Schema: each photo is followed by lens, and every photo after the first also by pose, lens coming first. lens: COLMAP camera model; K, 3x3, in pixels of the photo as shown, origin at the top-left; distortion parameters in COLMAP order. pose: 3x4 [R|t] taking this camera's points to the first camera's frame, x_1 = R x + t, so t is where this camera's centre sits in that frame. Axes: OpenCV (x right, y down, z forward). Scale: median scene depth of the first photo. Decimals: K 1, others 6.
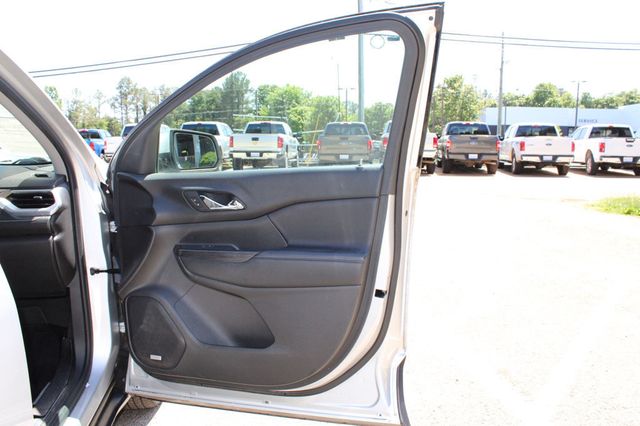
lens RADIAL K [[533.3, 0, 320.0], [0, 533.3, 213.0], [0, 0, 1]] dist [-0.166523, 0.144730]
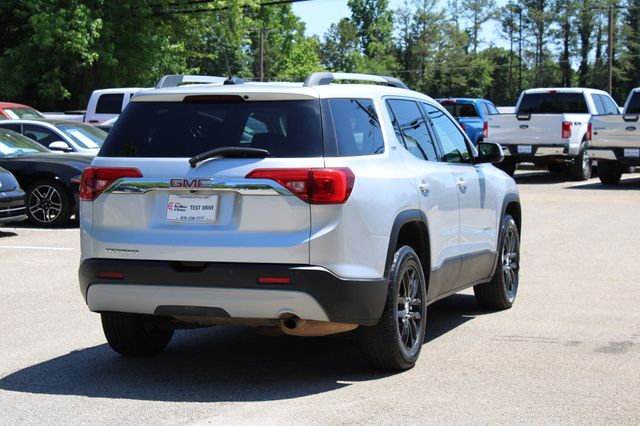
lens RADIAL K [[1458.3, 0, 320.0], [0, 1458.3, 213.0], [0, 0, 1]] dist [0.047219, 0.335944]
pose [[0.876537, 0.034314, -0.480110, 0.039368], [-0.065766, 0.996639, -0.048838, 0.009863], [0.476820, 0.074383, 0.875848, -0.095293]]
